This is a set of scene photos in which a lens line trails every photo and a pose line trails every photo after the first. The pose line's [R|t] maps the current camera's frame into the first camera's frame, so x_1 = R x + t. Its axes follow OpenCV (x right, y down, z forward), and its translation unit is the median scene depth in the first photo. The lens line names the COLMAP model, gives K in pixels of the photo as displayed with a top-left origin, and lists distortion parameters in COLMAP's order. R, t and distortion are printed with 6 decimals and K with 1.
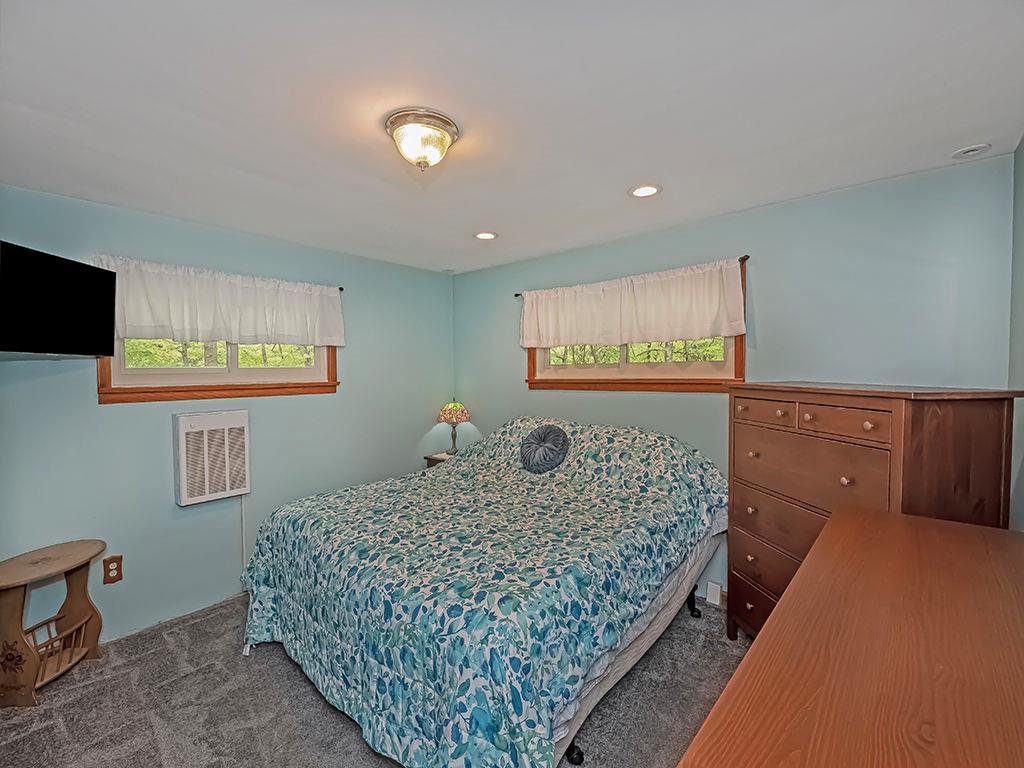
lens RADIAL K [[448.5, 0, 529.6], [0, 448.5, 377.7], [0, 0, 1]] dist [0.011045, -0.001212]
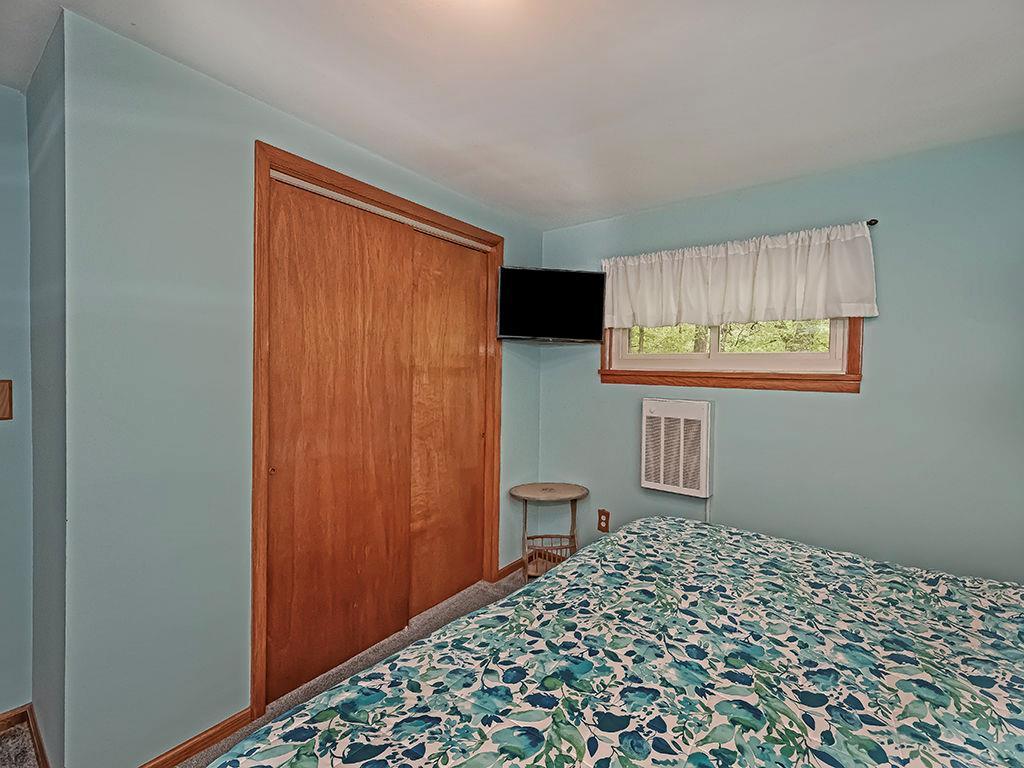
lens RADIAL K [[448.5, 0, 529.6], [0, 448.5, 377.7], [0, 0, 1]] dist [0.011045, -0.001212]
pose [[0.037757, 0.023938, -0.999000, 0.255427], [-0.037781, 0.999032, 0.022511, 0.022823], [0.998572, 0.036894, 0.038625, 0.736829]]
